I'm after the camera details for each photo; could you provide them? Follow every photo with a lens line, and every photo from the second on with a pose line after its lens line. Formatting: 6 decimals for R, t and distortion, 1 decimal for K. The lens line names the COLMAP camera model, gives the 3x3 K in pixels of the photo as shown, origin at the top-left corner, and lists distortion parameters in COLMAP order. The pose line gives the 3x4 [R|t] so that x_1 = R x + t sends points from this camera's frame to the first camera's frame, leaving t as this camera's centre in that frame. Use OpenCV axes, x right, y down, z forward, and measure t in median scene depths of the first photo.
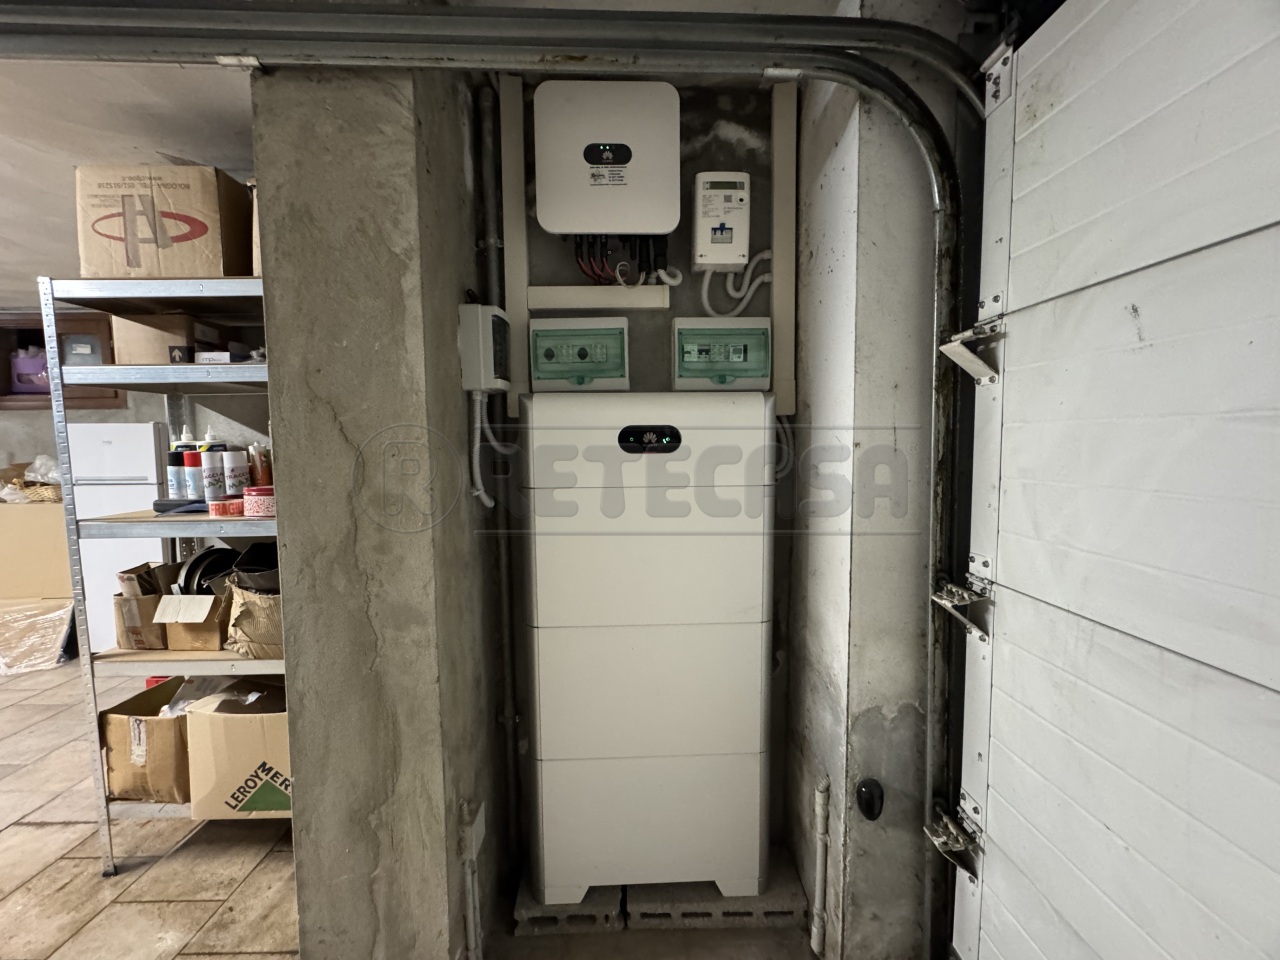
lens RADIAL K [[508.0, 0, 638.7], [0, 508.0, 476.9], [0, 0, 1]] dist [0.000984, -0.000098]
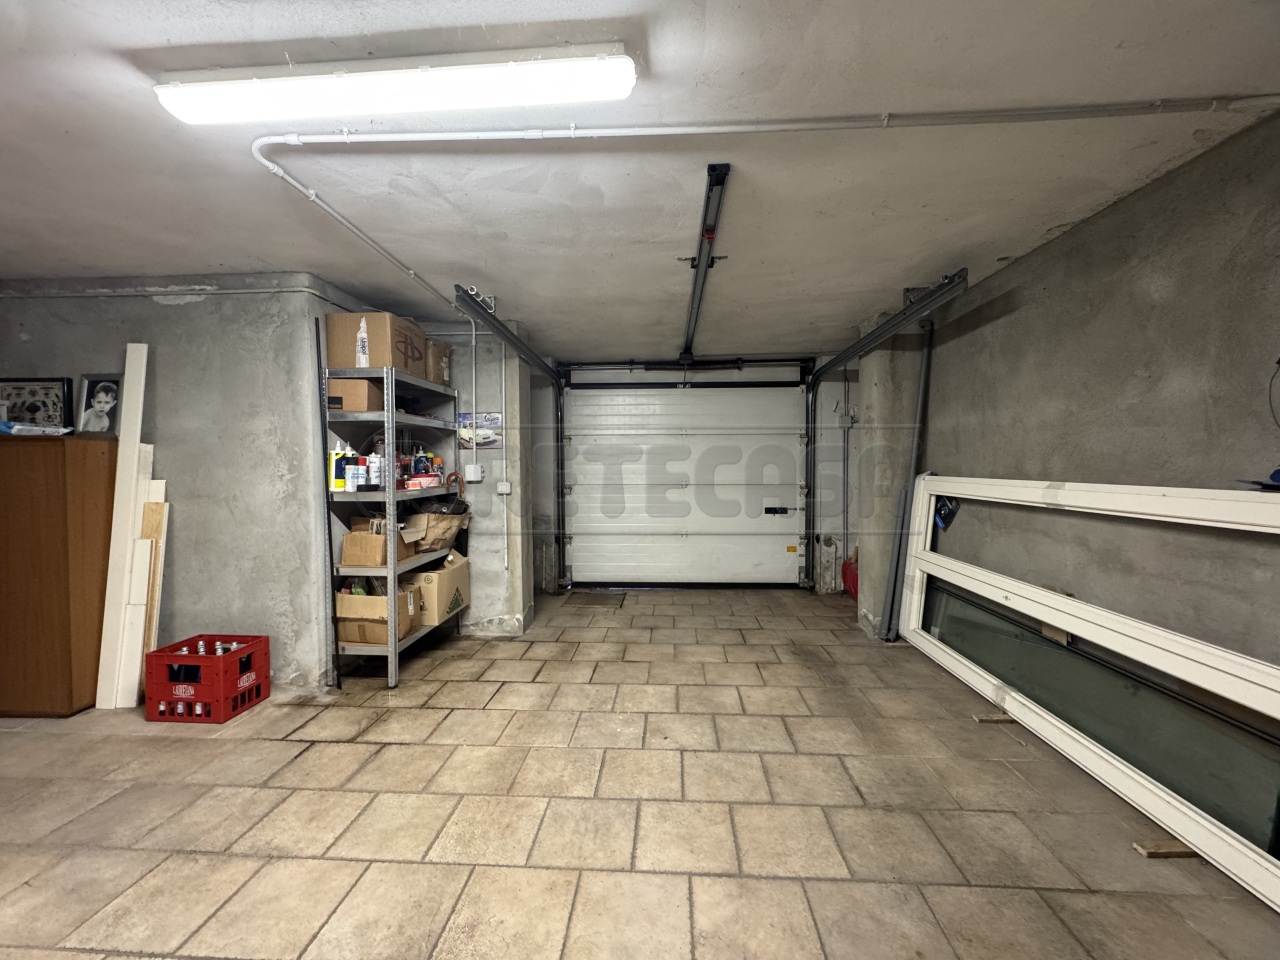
lens RADIAL K [[508.0, 0, 642.0], [0, 508.0, 476.4], [0, 0, 1]] dist [0.000984, -0.000098]
pose [[0.067807, -0.015517, 0.997578, -2.841362], [0.072376, 0.997321, 0.010594, 0.074715], [-0.995070, 0.071483, 0.068749, -0.062034]]
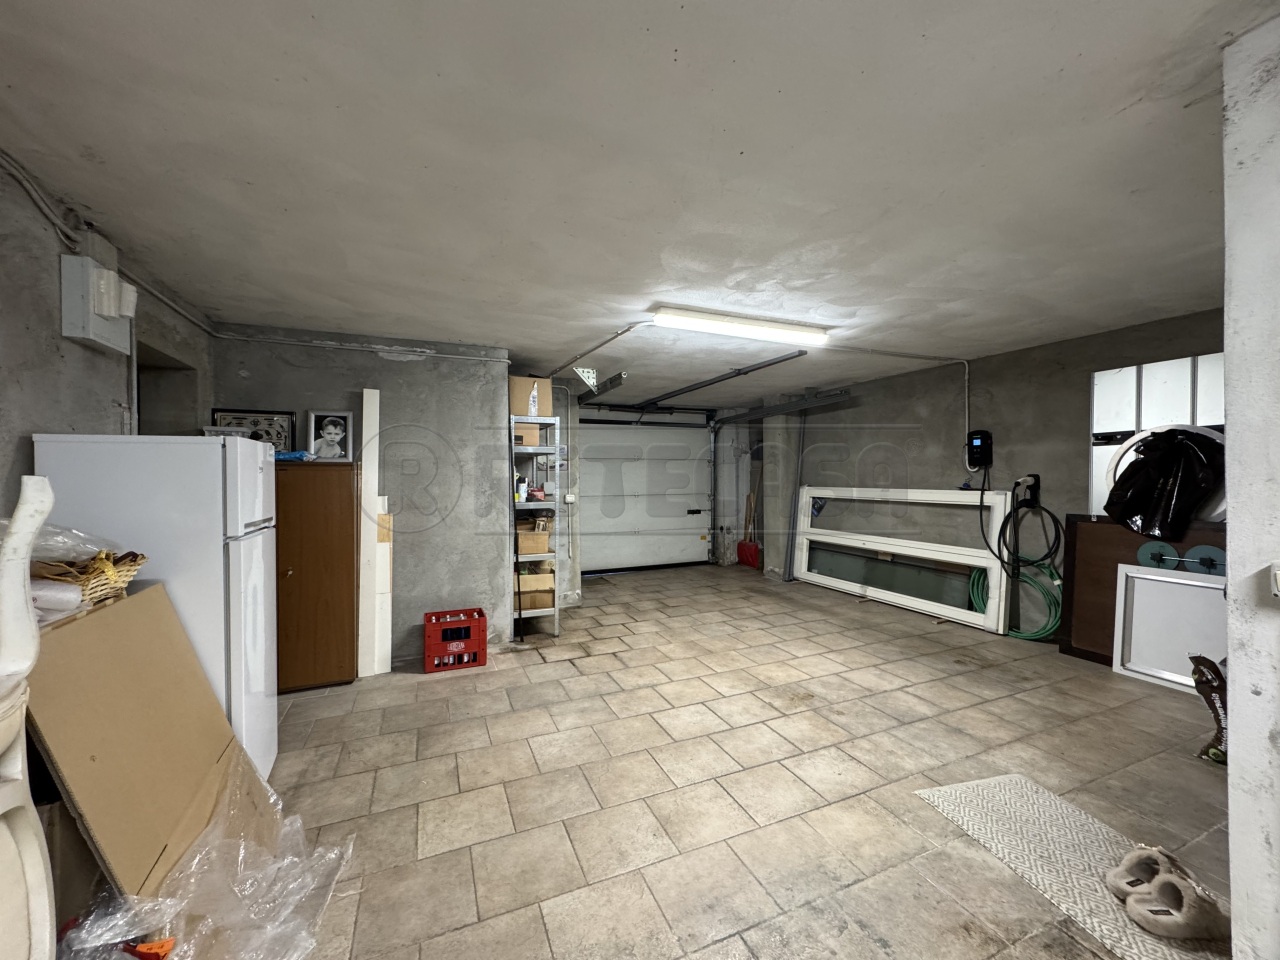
lens RADIAL K [[508.0, 0, 644.0], [0, 508.0, 476.9], [0, 0, 1]] dist [0.000984, -0.000098]
pose [[-0.390095, 0.009970, 0.920720, -3.734927], [0.072887, 0.997138, 0.020084, -0.066002], [-0.917885, 0.074943, -0.389706, 1.585473]]
